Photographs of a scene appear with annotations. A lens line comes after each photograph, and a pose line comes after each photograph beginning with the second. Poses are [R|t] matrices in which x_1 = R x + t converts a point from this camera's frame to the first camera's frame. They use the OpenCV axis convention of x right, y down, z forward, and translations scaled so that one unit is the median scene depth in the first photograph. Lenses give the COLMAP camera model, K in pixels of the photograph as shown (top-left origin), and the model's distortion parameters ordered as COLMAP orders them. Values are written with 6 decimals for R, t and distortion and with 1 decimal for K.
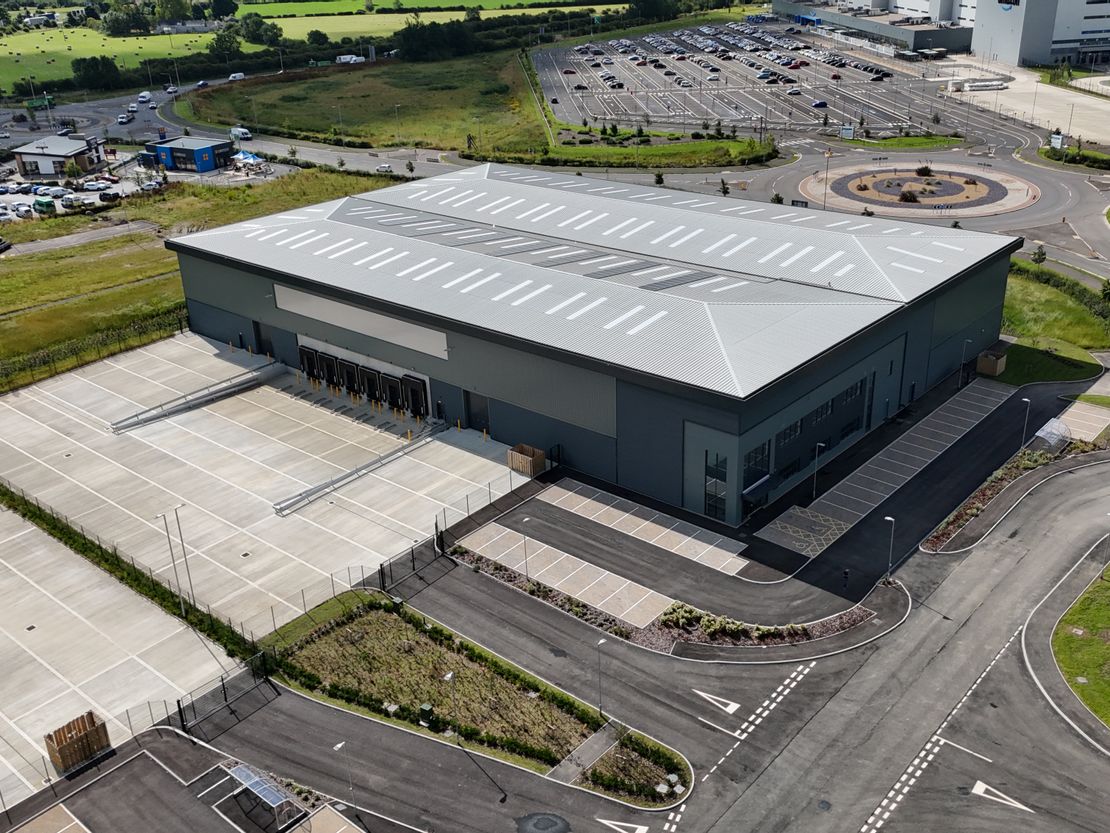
lens RADIAL K [[1095.5, 0, 555.0], [0, 1095.5, 416.5], [0, 0, 1]] dist [0.064207, -0.012751]
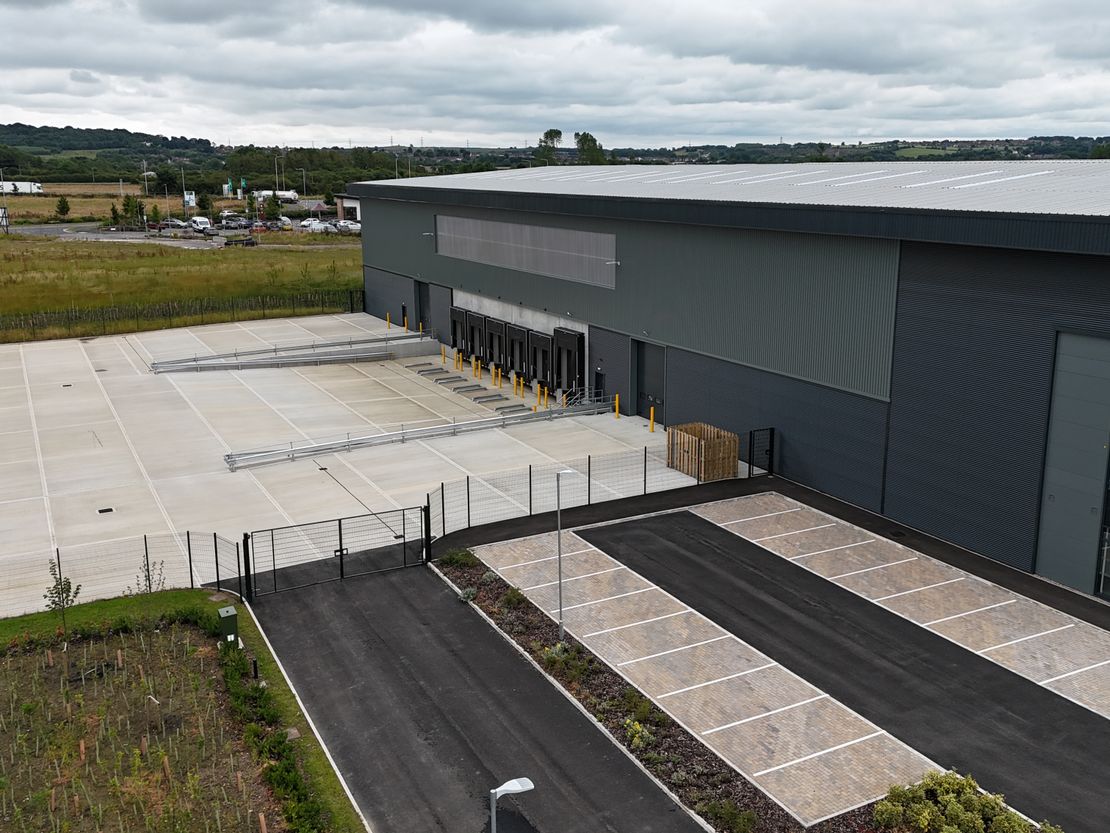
lens RADIAL K [[1095.5, 0, 555.0], [0, 1095.5, 416.5], [0, 0, 1]] dist [0.064207, -0.012751]
pose [[0.925446, 0.119159, -0.359653, 0.029508], [-0.185712, 0.970066, -0.156469, 0.038291], [0.330242, 0.211595, 0.919874, 0.178936]]
